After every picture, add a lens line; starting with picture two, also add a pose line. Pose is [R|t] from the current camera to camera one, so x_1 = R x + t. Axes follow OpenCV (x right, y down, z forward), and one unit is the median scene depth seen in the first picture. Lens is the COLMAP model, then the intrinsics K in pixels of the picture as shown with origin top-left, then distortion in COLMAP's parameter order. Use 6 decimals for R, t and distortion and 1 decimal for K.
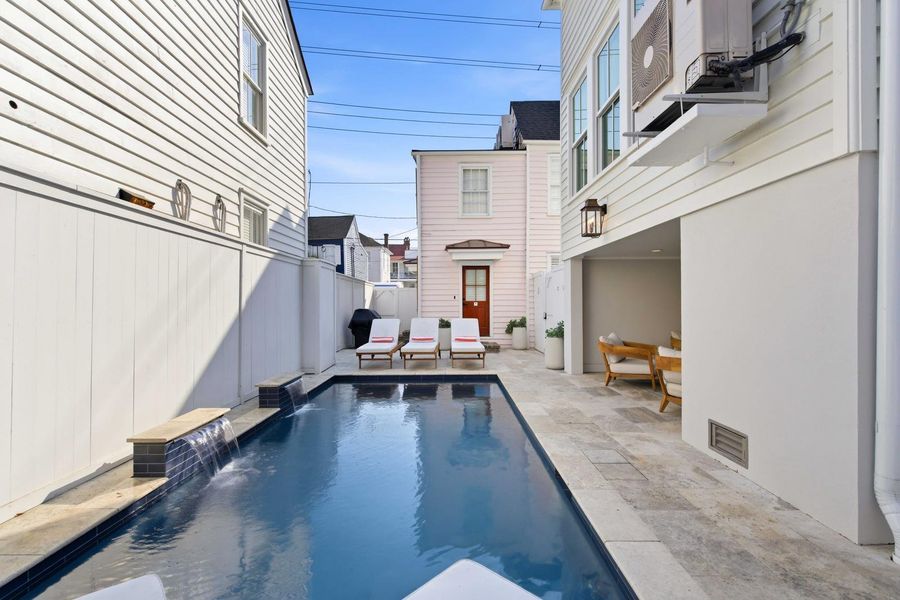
lens RADIAL K [[408.5, 0, 450.3], [0, 408.5, 299.9], [0, 0, 1]] dist [0.000653, 0.000704]
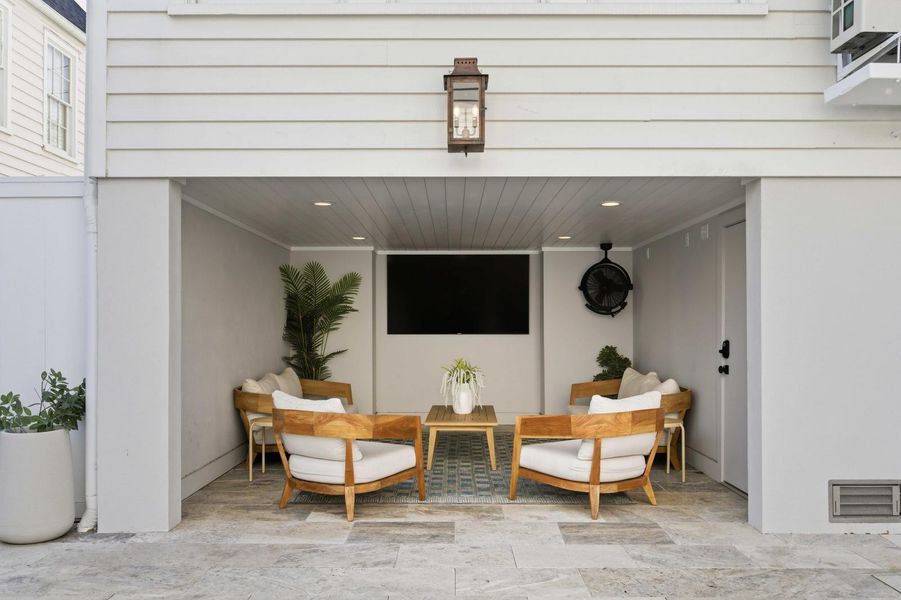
lens RADIAL K [[750.7, 0, 450.6], [0, 750.7, 314.5], [0, 0, 1]] dist [0.001333, -0.004924]
pose [[0.003032, 0.021128, 0.999772, -0.653530], [-0.008141, 0.999744, -0.021103, 0.040177], [-0.999962, -0.008075, 0.003203, 1.641237]]
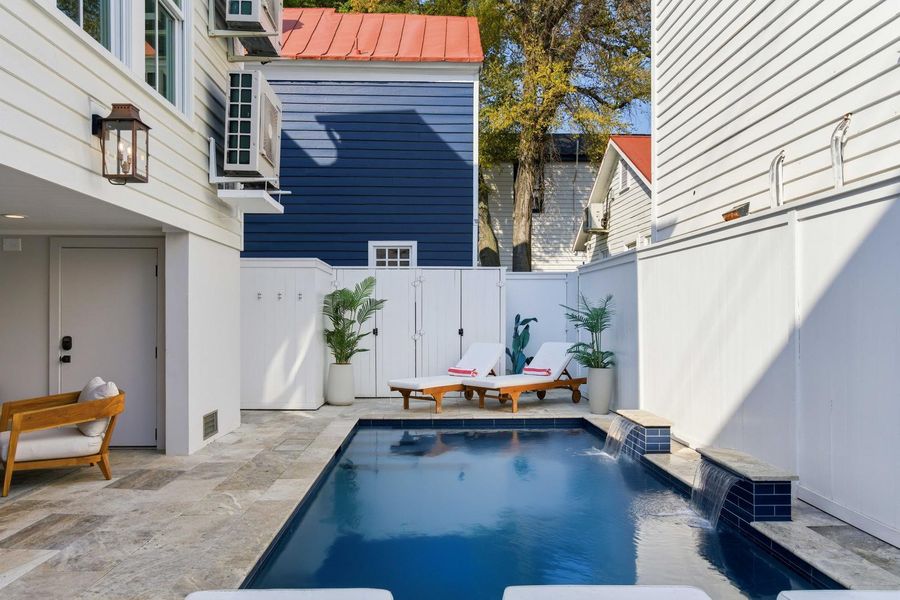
lens RADIAL K [[646.3, 0, 450.2], [0, 646.3, 316.6], [0, 0, 1]] dist [-0.018607, 0.028127]
pose [[-0.999197, 0.002522, -0.039987, -0.009296], [0.002875, 0.999957, -0.008780, 0.020870], [0.039963, -0.008888, -0.999162, 2.893234]]
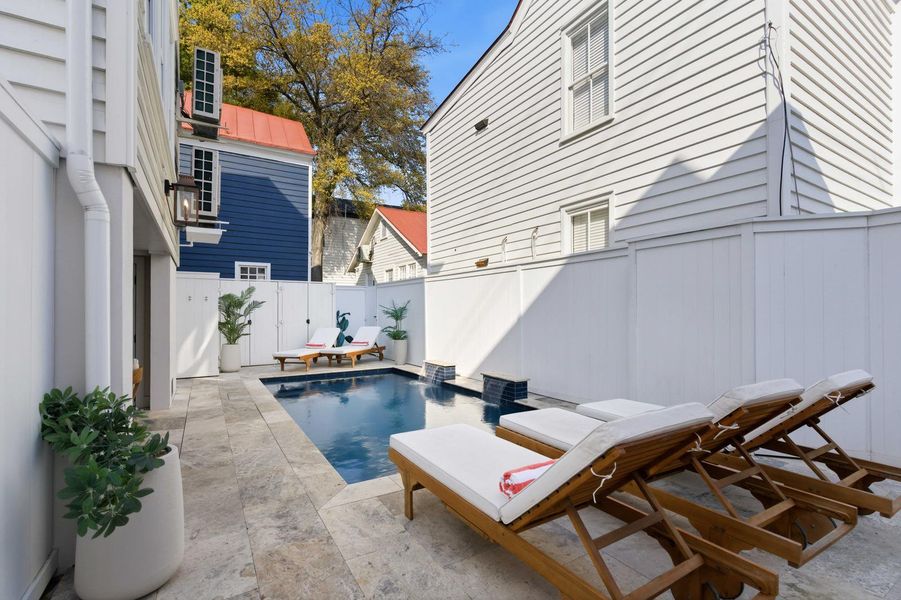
lens RADIAL K [[408.9, 0, 450.4], [0, 408.9, 308.8], [0, 0, 1]] dist [0.000653, 0.000704]
pose [[-0.850492, 0.002141, -0.525983, 0.539496], [0.010034, 0.999876, -0.012153, 0.017842], [0.525892, -0.015614, -0.850408, 3.073058]]
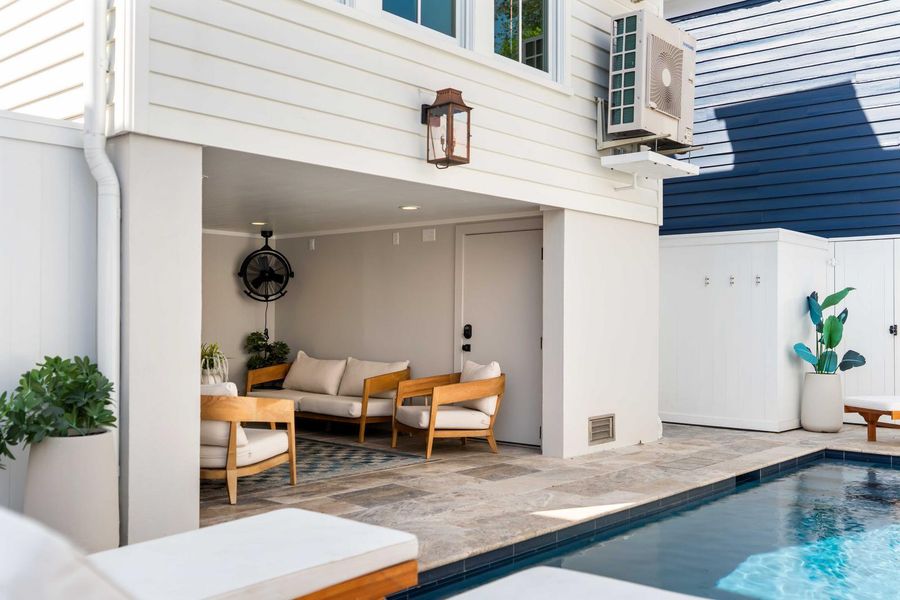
lens RADIAL K [[886.5, 0, 444.4], [0, 886.5, 309.0], [0, 0, 1]] dist [-0.001935, 0.000000]
pose [[-0.754148, 0.007518, 0.656661, -0.565527], [-0.008009, 0.999755, -0.020644, 0.064745], [-0.656656, -0.020828, -0.753903, 2.932128]]
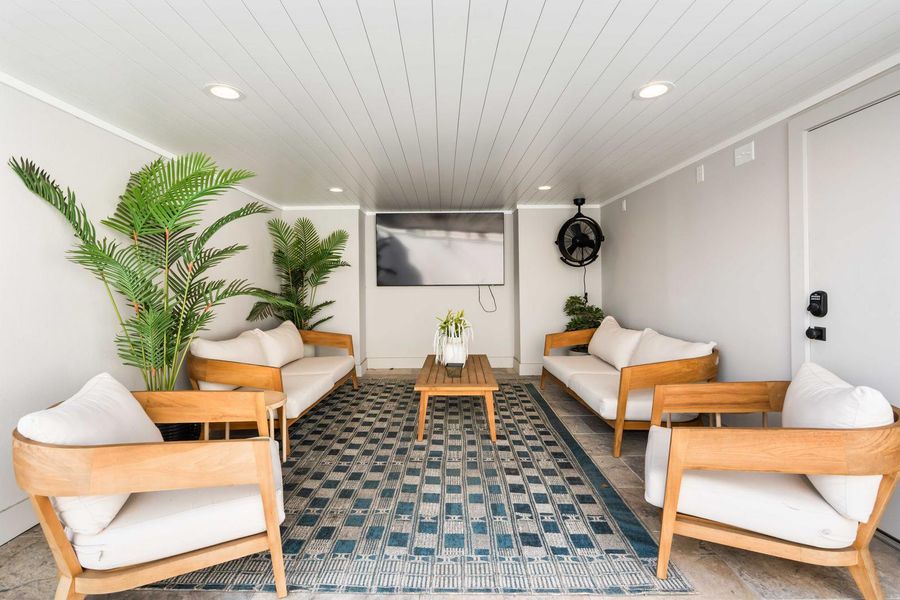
lens RADIAL K [[408.5, 0, 449.0], [0, 408.5, 276.5], [0, 0, 1]] dist [0.000653, 0.000704]
pose [[-0.012068, 0.021979, 0.999686, 0.383922], [-0.001700, 0.999757, -0.022001, 0.049542], [-0.999926, -0.001965, -0.012028, 1.606465]]
